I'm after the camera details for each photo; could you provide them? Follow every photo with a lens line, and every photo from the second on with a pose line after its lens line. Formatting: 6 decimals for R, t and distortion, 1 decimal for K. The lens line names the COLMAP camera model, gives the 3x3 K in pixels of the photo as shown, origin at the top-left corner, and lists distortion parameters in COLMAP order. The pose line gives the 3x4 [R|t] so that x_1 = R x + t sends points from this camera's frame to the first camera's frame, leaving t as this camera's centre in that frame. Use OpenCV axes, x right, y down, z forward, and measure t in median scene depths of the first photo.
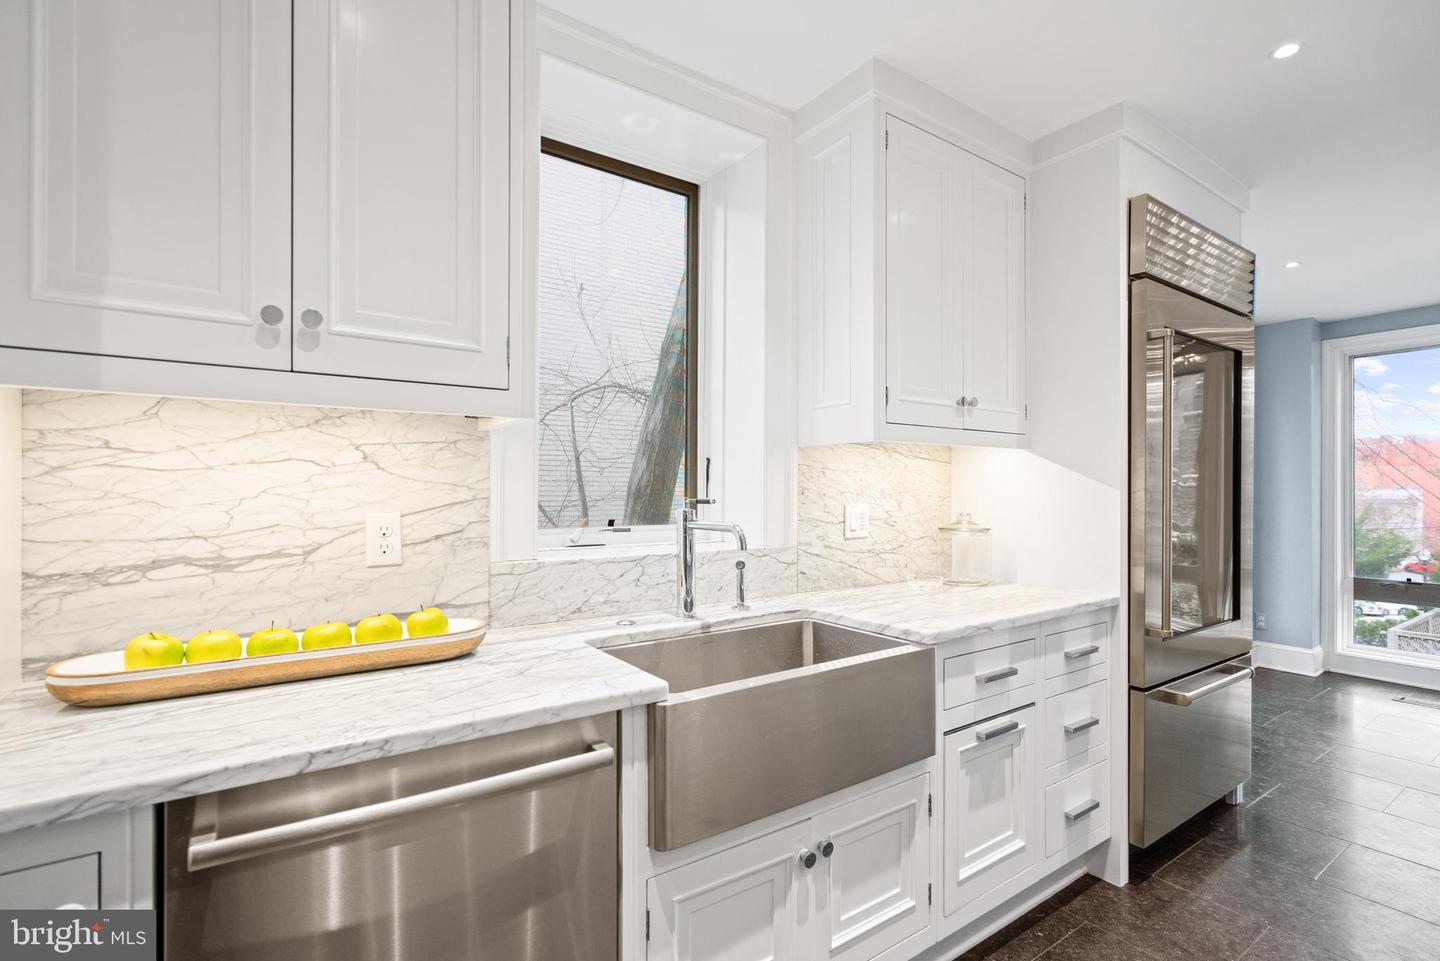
lens RADIAL K [[667.8, 0, 711.7], [0, 667.8, 479.1], [0, 0, 1]] dist [-0.001842, 0.000450]
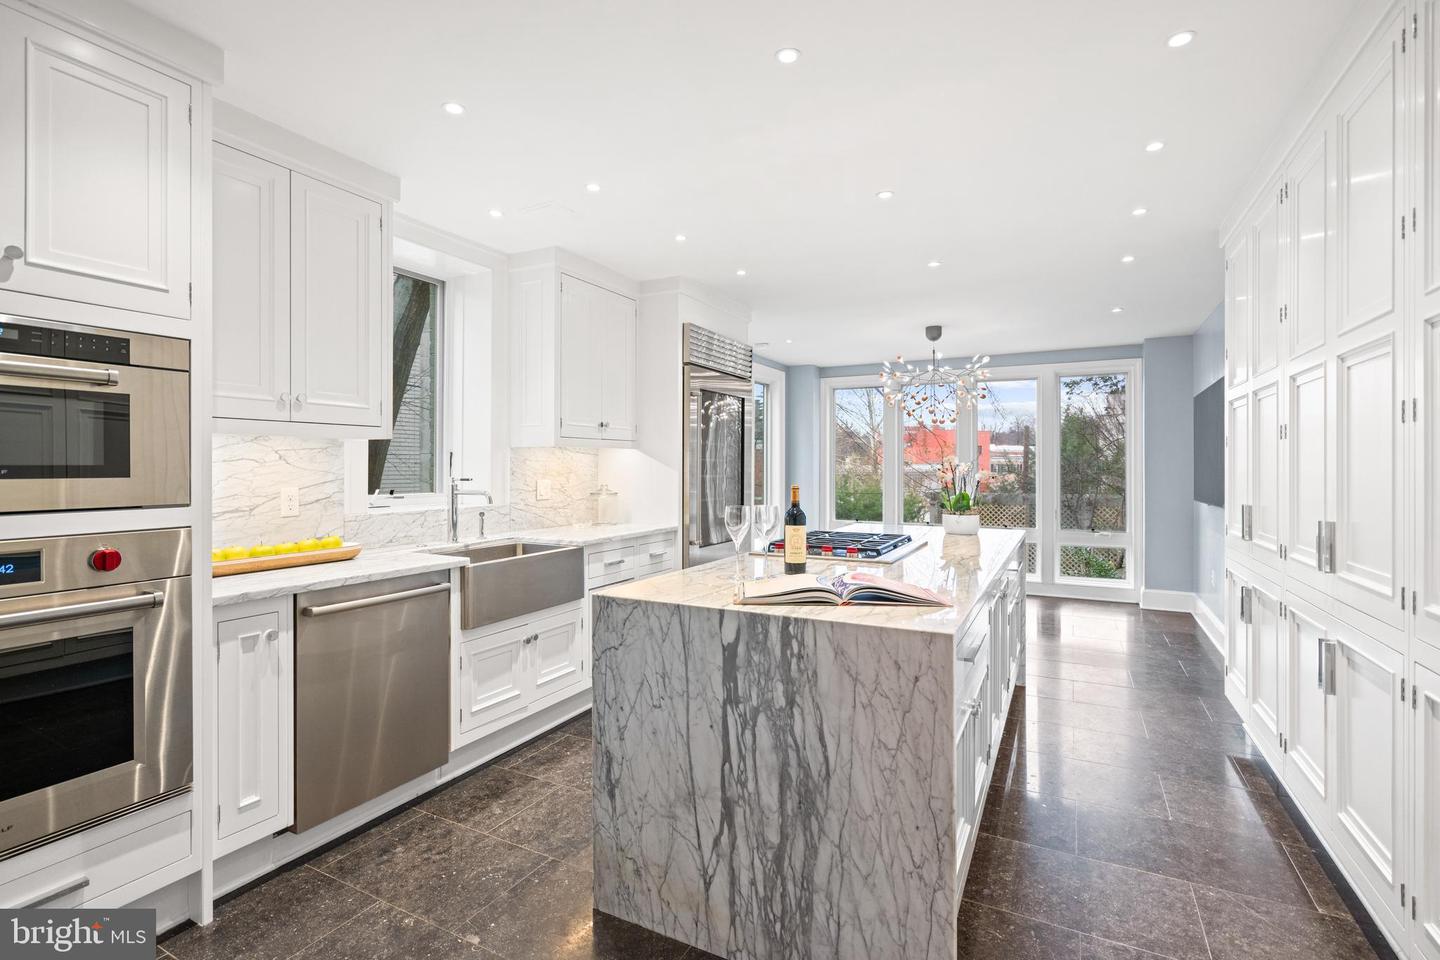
lens RADIAL K [[667.8, 0, 711.7], [0, 667.8, 478.6], [0, 0, 1]] dist [-0.001842, 0.000450]
pose [[0.884373, -0.008928, 0.466696, -0.259937], [-0.008048, 0.999377, 0.034369, -0.037245], [-0.466712, -0.034152, 0.883750, -0.928783]]
